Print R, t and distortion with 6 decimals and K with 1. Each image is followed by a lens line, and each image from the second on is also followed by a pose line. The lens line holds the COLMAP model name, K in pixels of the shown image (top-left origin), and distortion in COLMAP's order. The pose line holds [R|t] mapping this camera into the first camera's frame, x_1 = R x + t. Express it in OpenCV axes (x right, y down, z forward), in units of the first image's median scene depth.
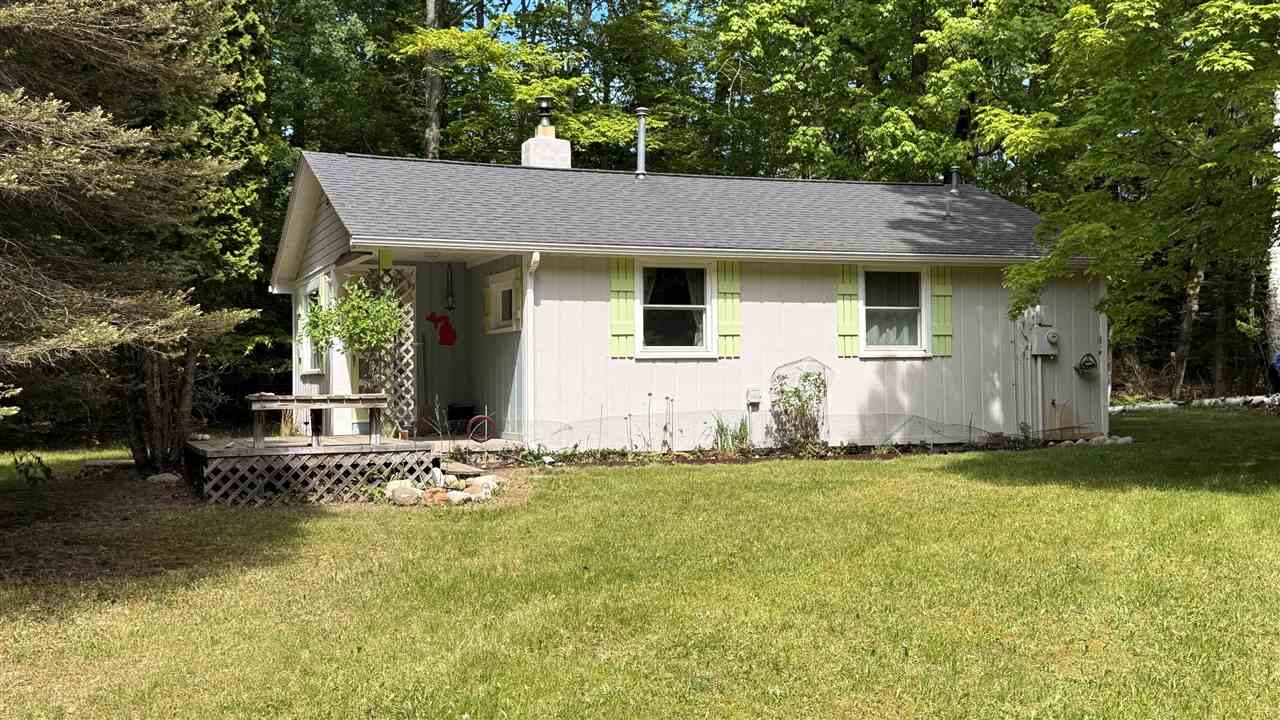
lens RADIAL K [[1355.0, 0, 639.7], [0, 1355.0, 363.3], [0, 0, 1]] dist [0.065370, 0.000000]
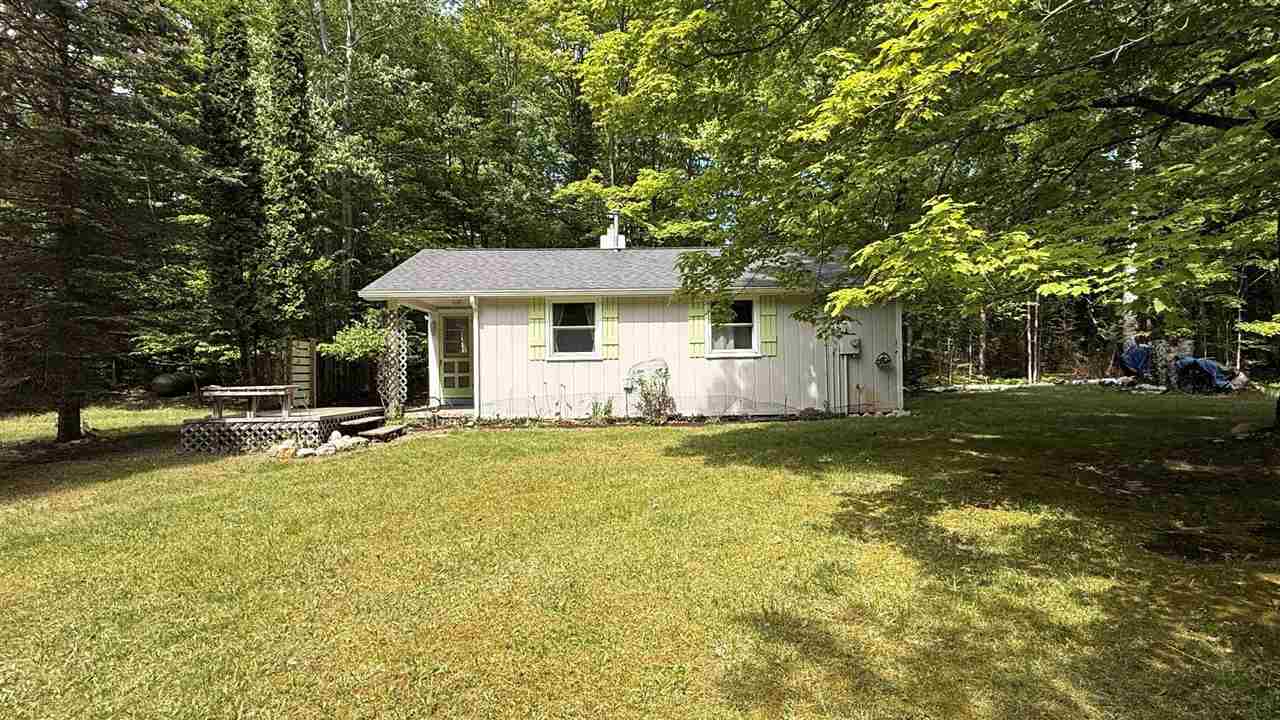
lens RADIAL K [[665.1, 0, 640.2], [0, 665.1, 355.2], [0, 0, 1]] dist [-0.017918, 0.000050]
pose [[0.941415, -0.012307, -0.337027, 0.354654], [0.011418, 0.999924, -0.004620, -0.004637], [0.337058, 0.000501, 0.941484, 0.289117]]
